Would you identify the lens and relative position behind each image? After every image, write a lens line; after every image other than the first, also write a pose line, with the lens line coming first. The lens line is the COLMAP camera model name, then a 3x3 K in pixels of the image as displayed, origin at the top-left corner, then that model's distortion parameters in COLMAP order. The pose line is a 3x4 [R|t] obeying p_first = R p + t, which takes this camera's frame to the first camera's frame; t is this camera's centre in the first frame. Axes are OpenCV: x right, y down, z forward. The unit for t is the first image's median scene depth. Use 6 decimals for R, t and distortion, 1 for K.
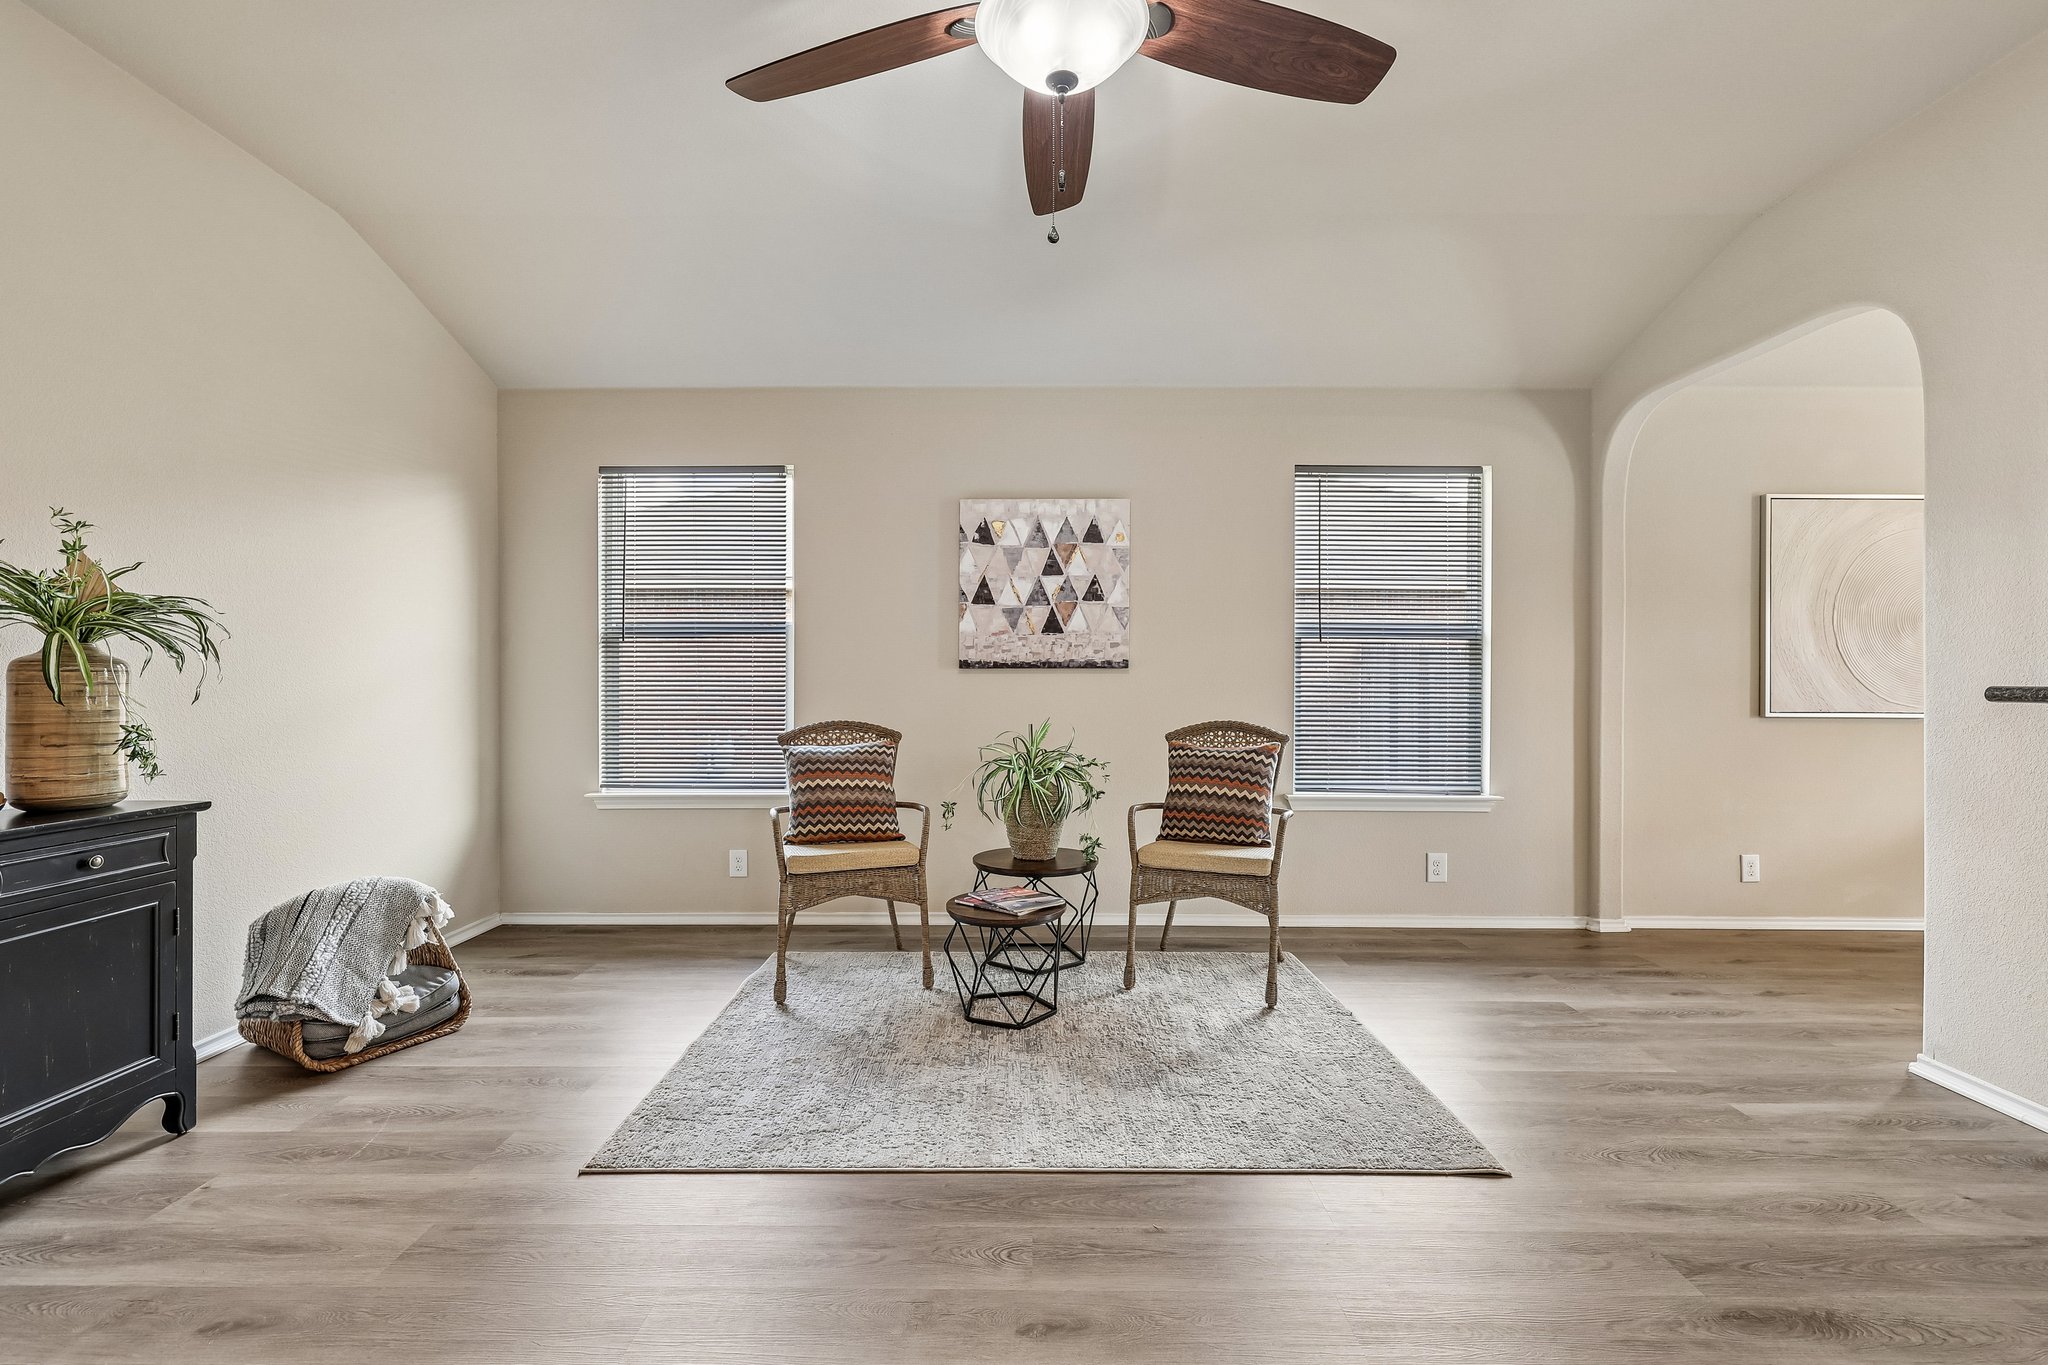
lens RADIAL K [[869.3, 0, 1027.7], [0, 869.3, 682.1], [0, 0, 1]] dist [-0.002165, 0.000689]
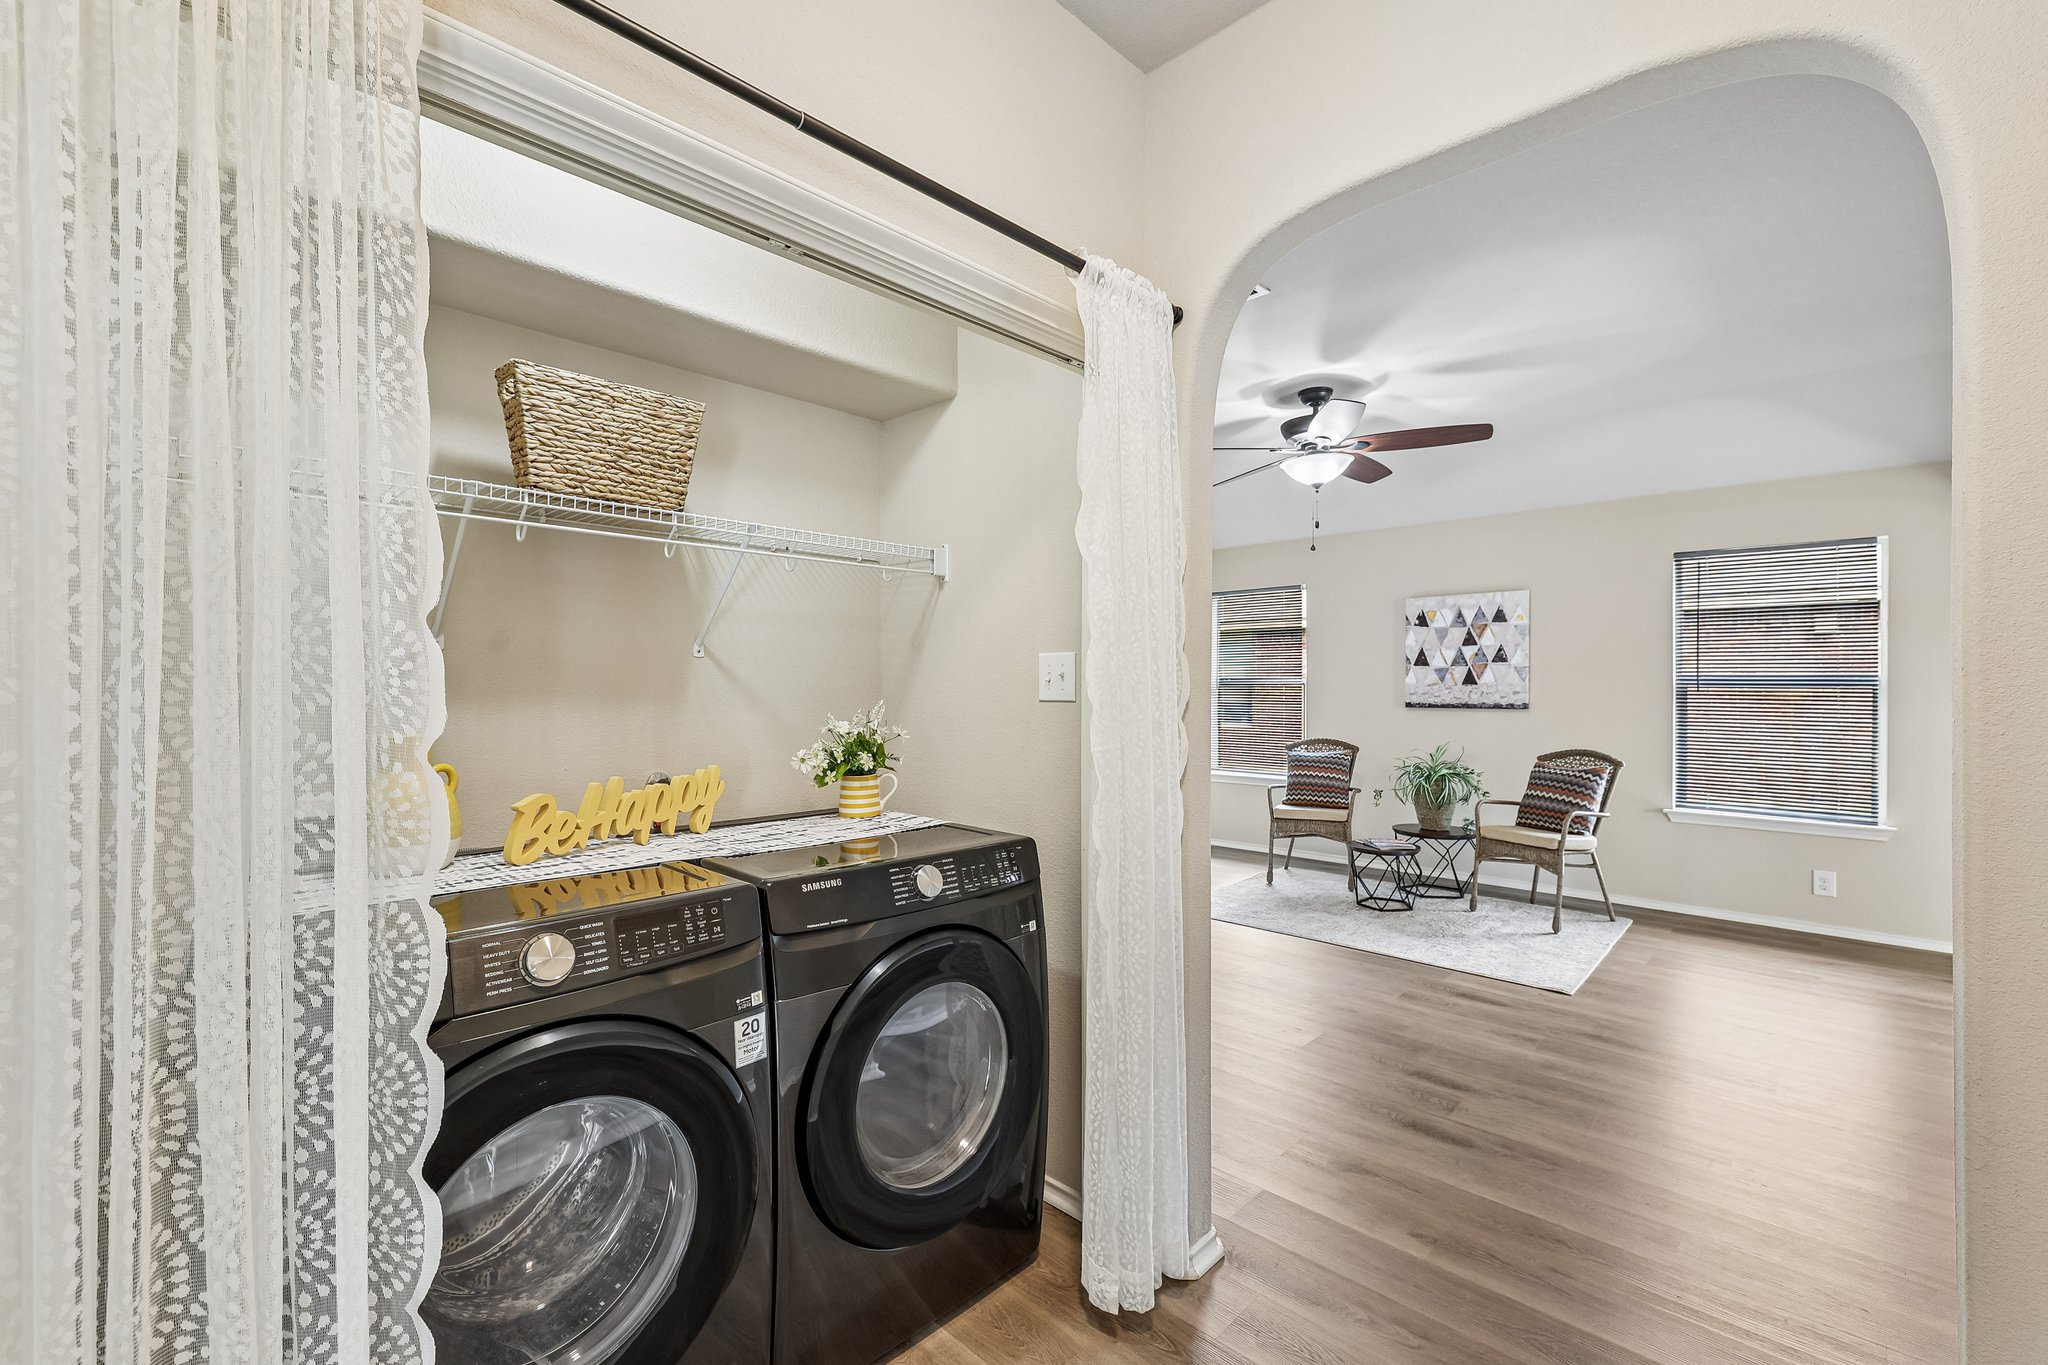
lens RADIAL K [[875.5, 0, 1027.0], [0, 875.5, 686.2], [0, 0, 1]] dist [-0.001317, 0.000391]
pose [[0.726985, -0.000433, -0.686654, 0.510741], [-0.000790, 0.999999, -0.001467, -0.051522], [0.686653, 0.001609, 0.726983, -0.610120]]
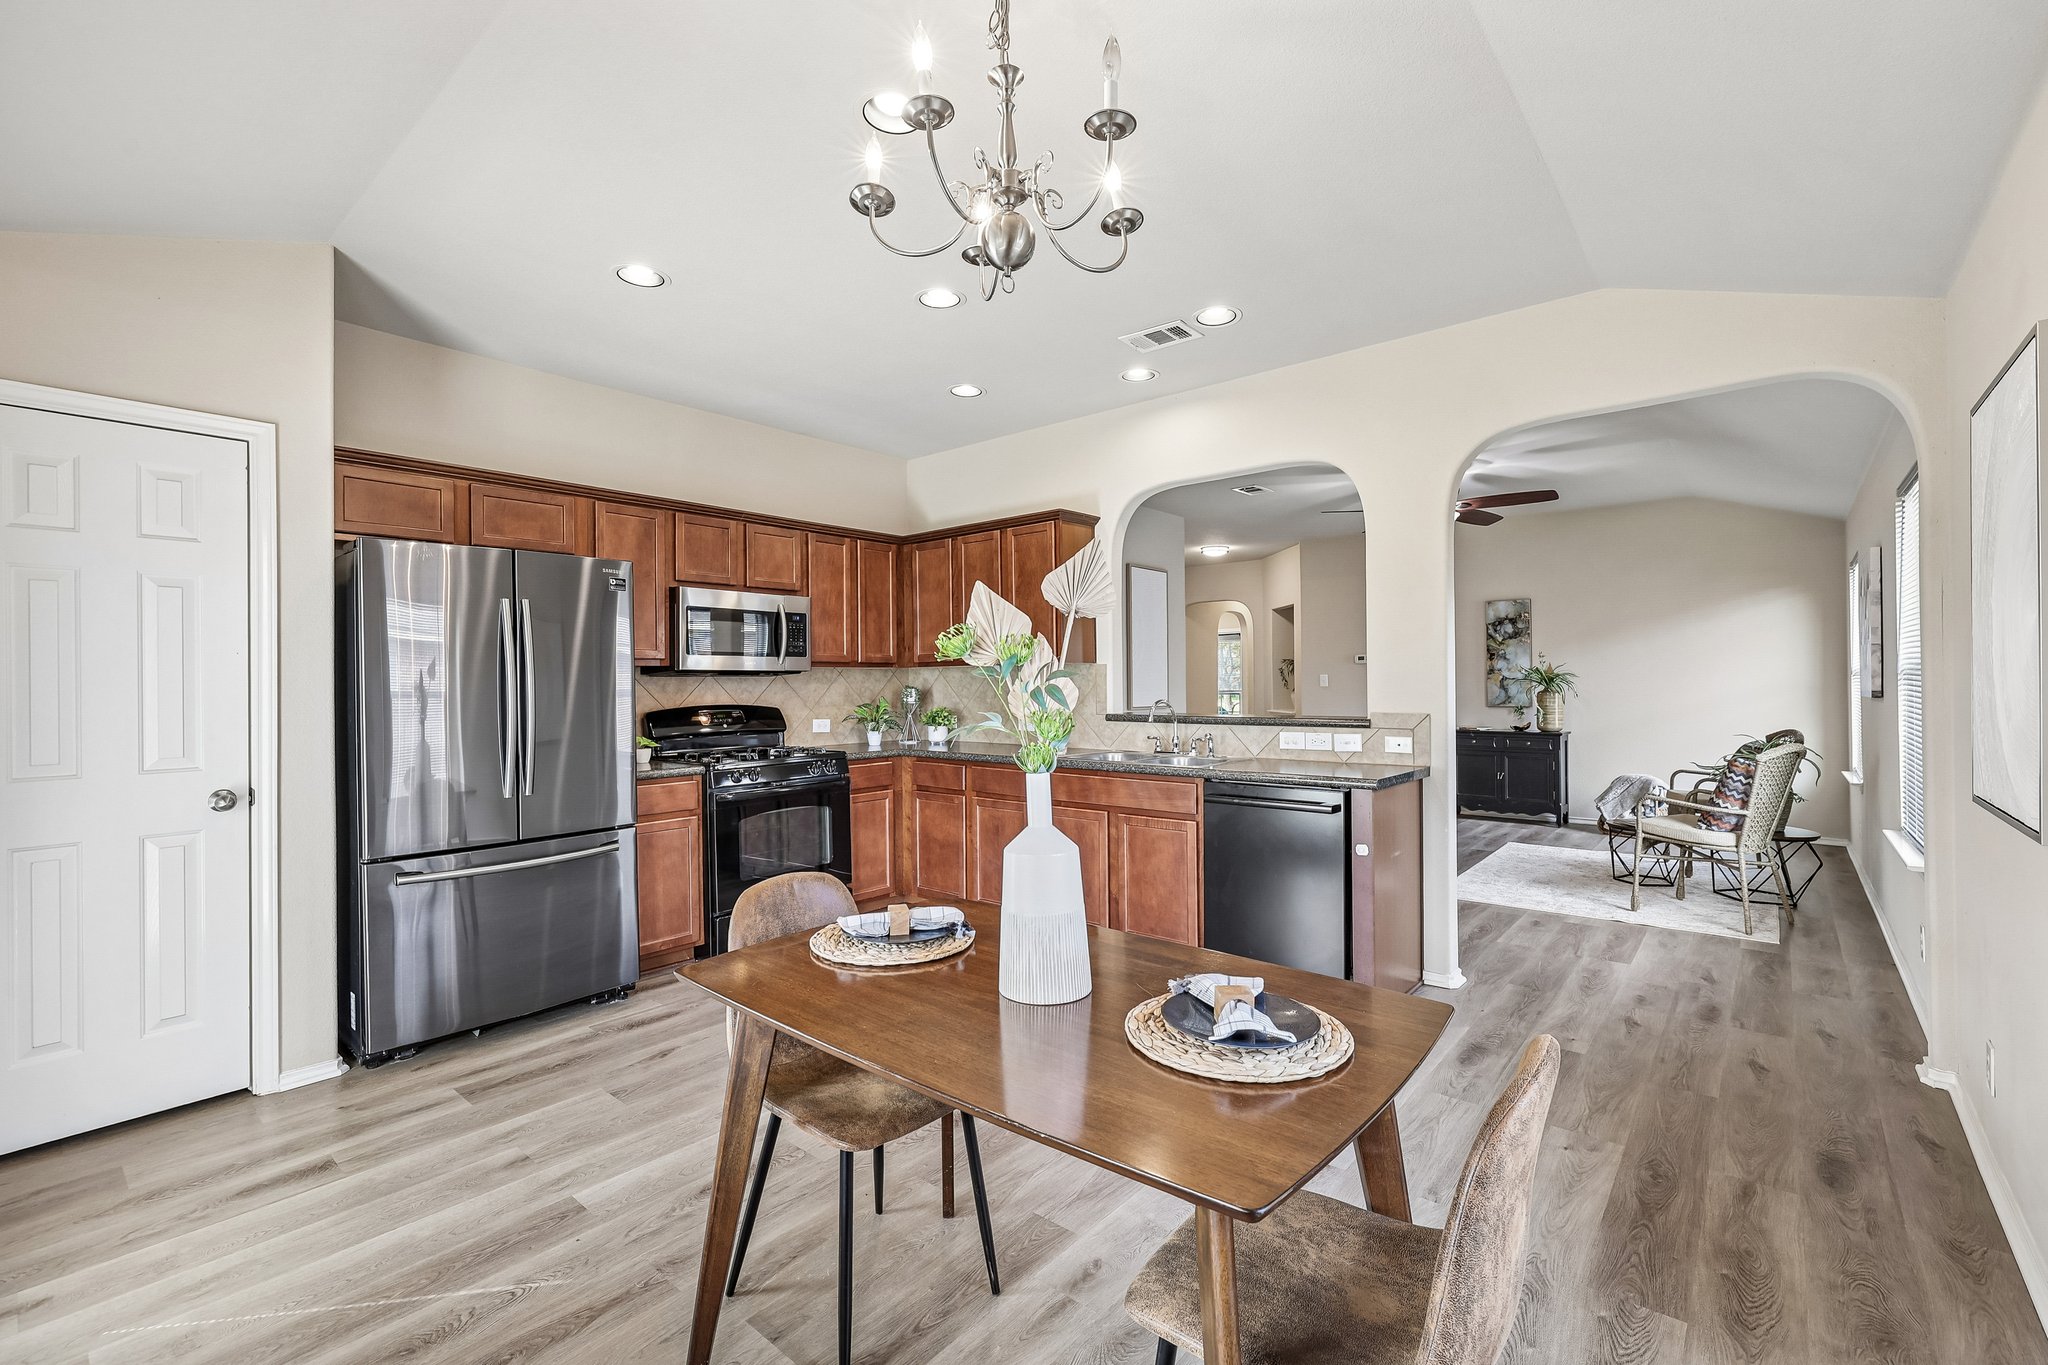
lens RADIAL K [[875.5, 0, 1027.0], [0, 875.5, 686.2], [0, 0, 1]] dist [-0.001317, 0.000391]
pose [[-0.642922, 0.006921, -0.765900, 1.708663], [0.003794, 0.999976, 0.005851, -0.042413], [0.765922, 0.000856, -0.642933, 0.901173]]
